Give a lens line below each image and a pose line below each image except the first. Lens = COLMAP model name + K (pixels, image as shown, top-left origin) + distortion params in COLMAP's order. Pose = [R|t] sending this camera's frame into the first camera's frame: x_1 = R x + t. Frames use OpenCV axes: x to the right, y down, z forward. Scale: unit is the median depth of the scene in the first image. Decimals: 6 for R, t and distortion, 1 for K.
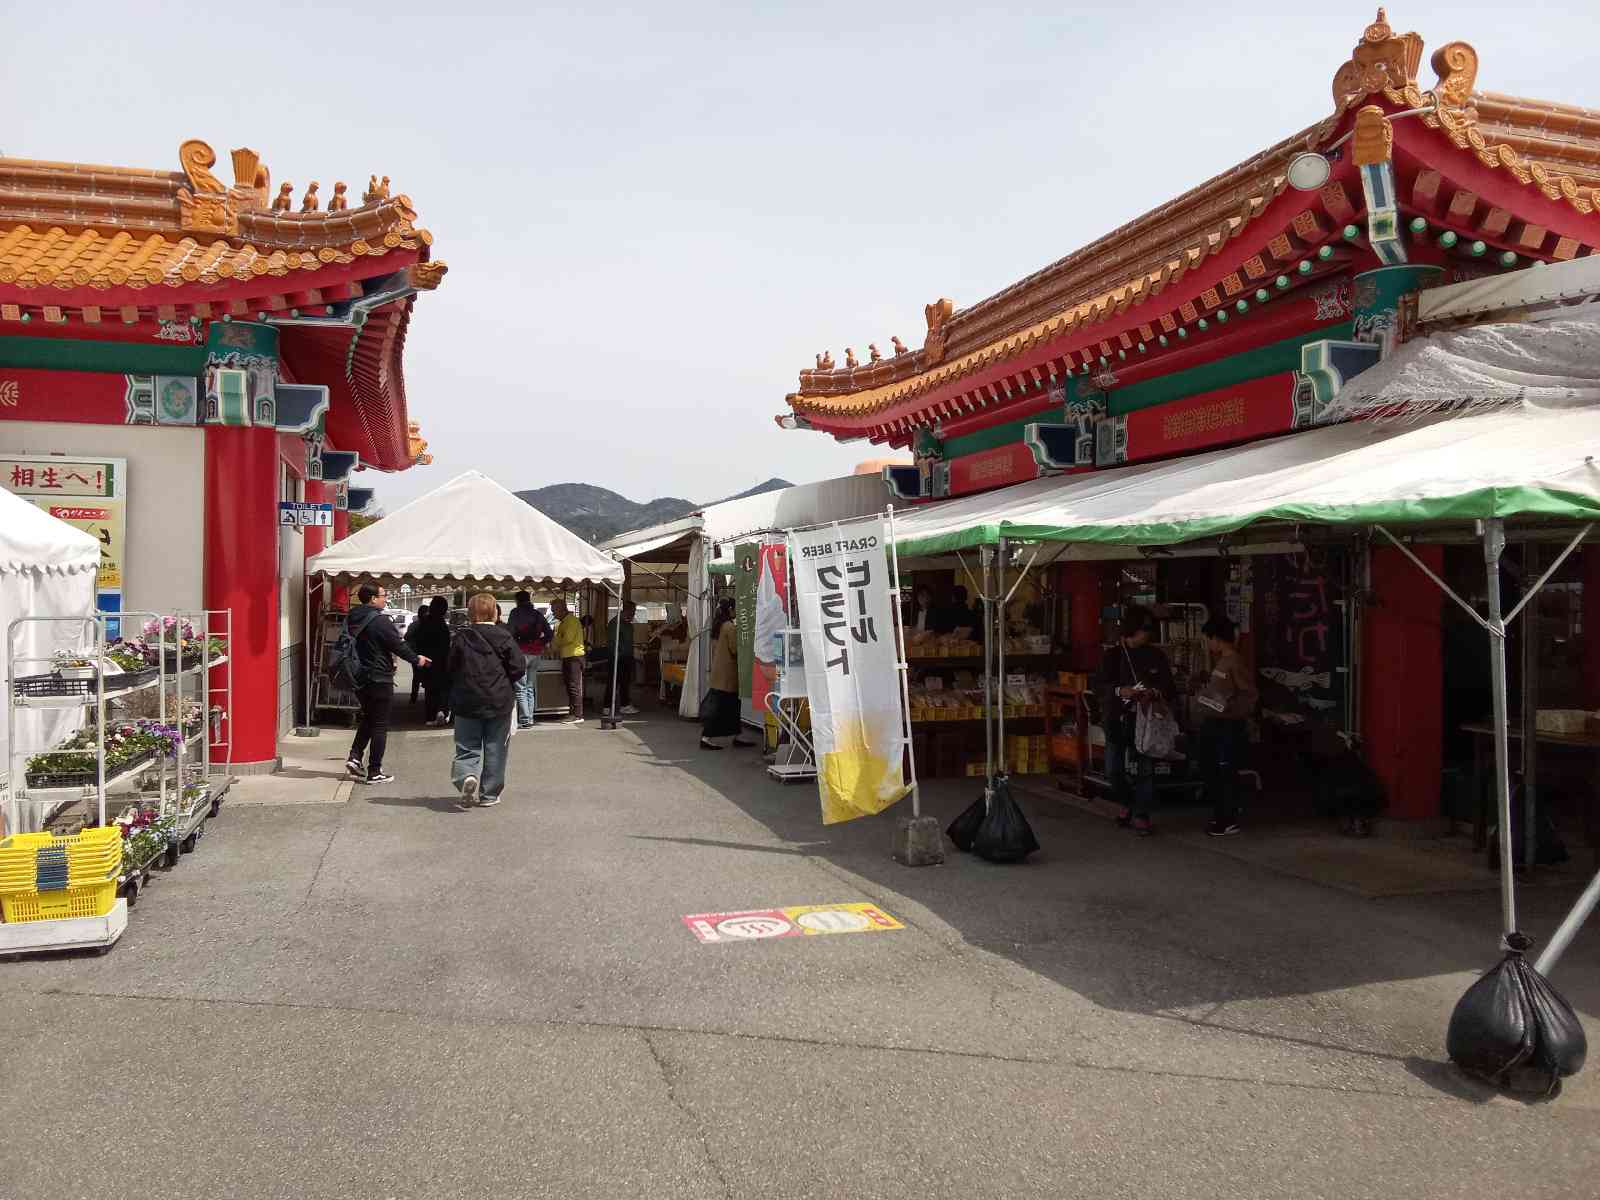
lens RADIAL K [[1173.4, 0, 800.0], [0, 1173.4, 600.0], [0, 0, 1]] dist [0.057524, -0.104075]
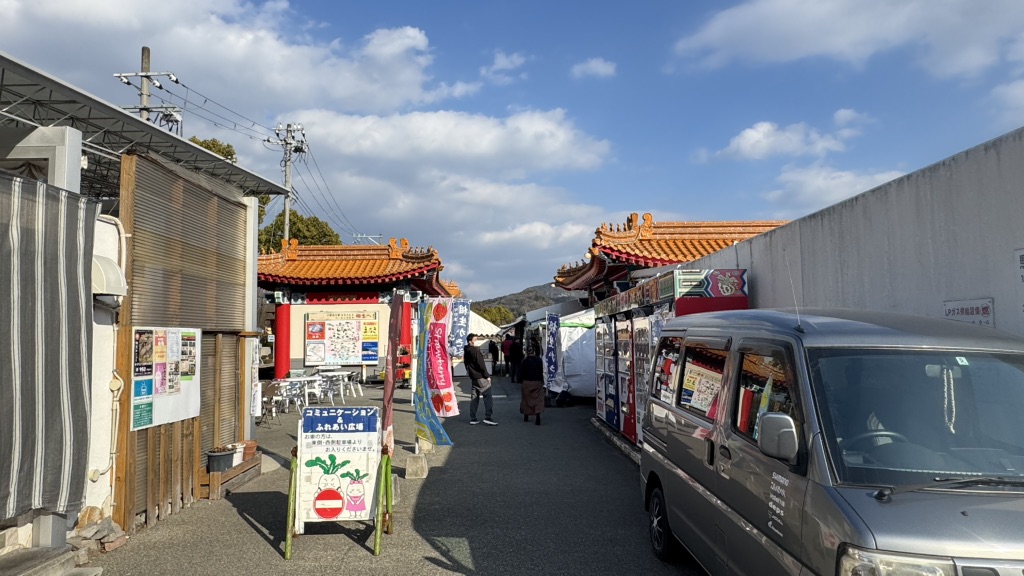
lens RADIAL K [[626.1, 0, 512.0], [0, 626.1, 288.0], [0, 0, 1]] dist [-0.002714, 0.000233]
pose [[0.958592, -0.043119, -0.281501, 0.562432], [0.021031, 0.996490, -0.081023, -0.004331], [0.284007, 0.071748, 0.956134, -1.091234]]
